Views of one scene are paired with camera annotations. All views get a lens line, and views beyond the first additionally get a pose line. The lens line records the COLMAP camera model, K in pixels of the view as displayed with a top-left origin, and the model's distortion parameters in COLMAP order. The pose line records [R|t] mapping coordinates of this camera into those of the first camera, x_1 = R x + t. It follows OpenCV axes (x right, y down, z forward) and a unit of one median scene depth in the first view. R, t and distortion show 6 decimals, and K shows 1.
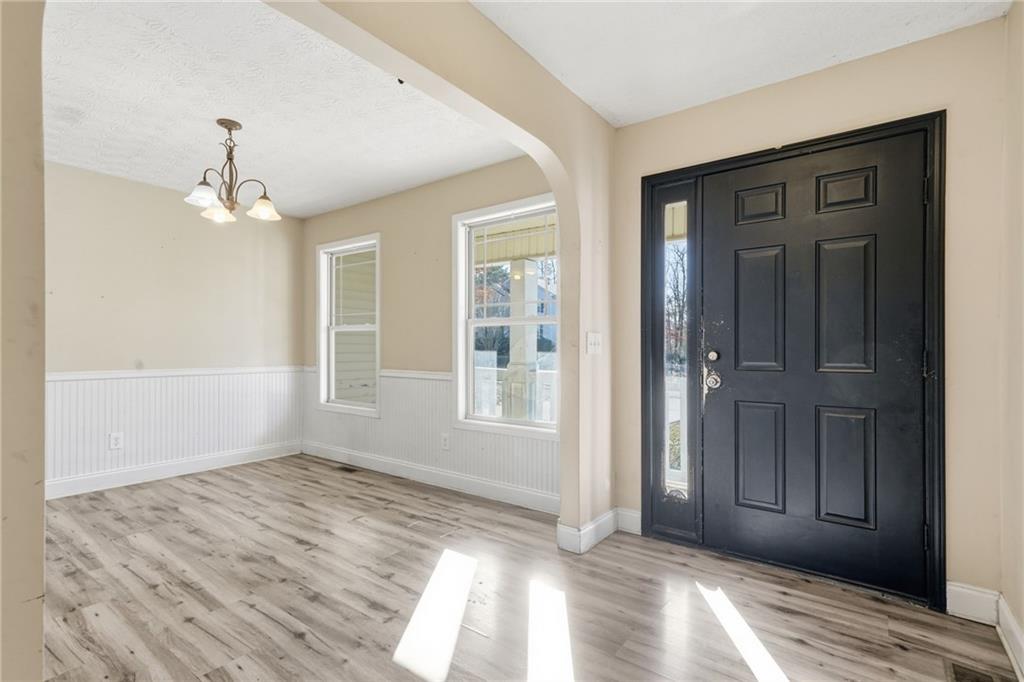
lens RADIAL K [[466.7, 0, 512.0], [0, 466.7, 341.0], [0, 0, 1]] dist [0.003069, 0.000573]
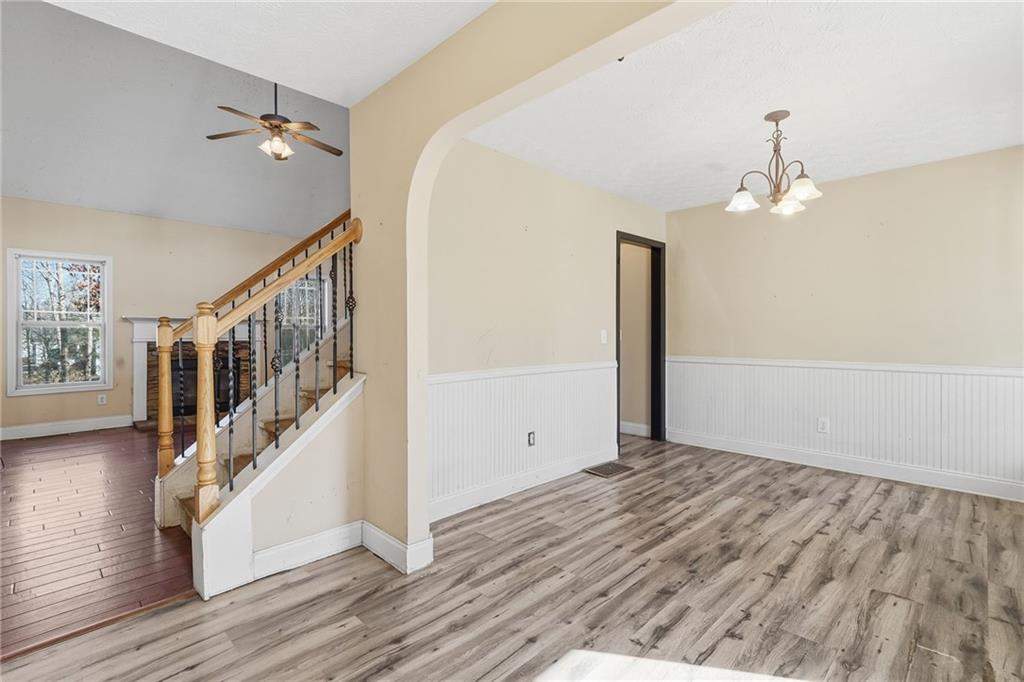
lens RADIAL K [[466.7, 0, 512.0], [0, 466.7, 341.0], [0, 0, 1]] dist [0.003069, 0.000573]
pose [[-0.116150, 0.015315, -0.993114, 0.440484], [0.012044, 0.999829, 0.014010, -0.010301], [0.993159, -0.010334, -0.116315, 0.566885]]
